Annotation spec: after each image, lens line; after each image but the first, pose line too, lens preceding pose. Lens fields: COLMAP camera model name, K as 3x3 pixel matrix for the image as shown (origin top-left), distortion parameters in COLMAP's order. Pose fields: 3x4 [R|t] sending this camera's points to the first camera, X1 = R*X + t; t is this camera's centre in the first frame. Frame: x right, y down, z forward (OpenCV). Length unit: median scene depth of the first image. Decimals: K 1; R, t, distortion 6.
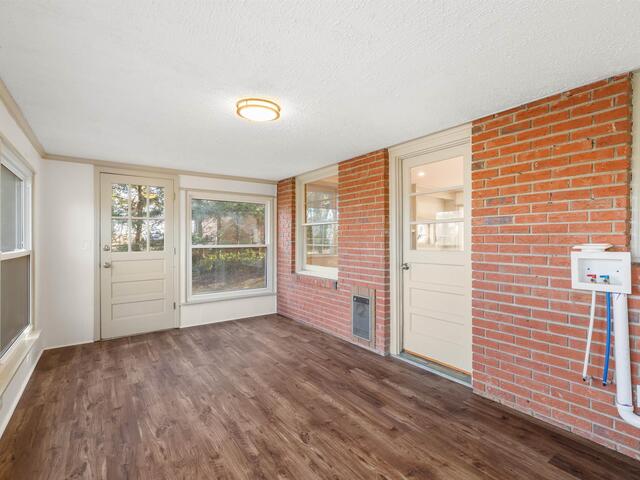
lens RADIAL K [[313.5, 0, 321.1], [0, 313.5, 238.5], [0, 0, 1]] dist [0.003697, 0.000909]
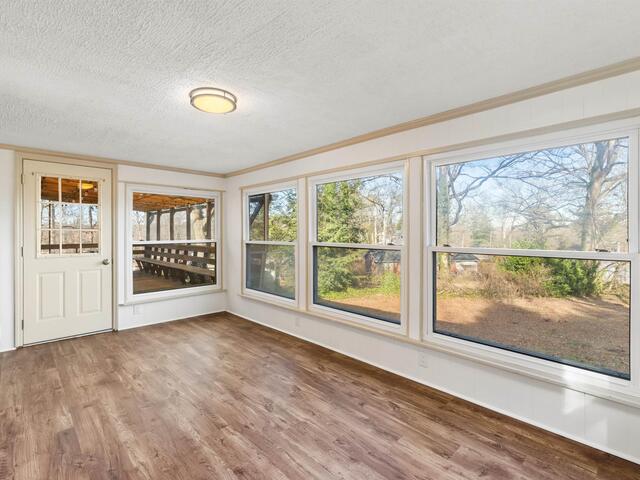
lens RADIAL K [[313.5, 0, 319.1], [0, 313.5, 236.7], [0, 0, 1]] dist [0.003697, 0.000909]
pose [[-0.989282, 0.005418, -0.145919, -0.374247], [0.003667, 0.999918, 0.012271, -0.001095], [0.145973, 0.011604, -0.989221, 1.973491]]
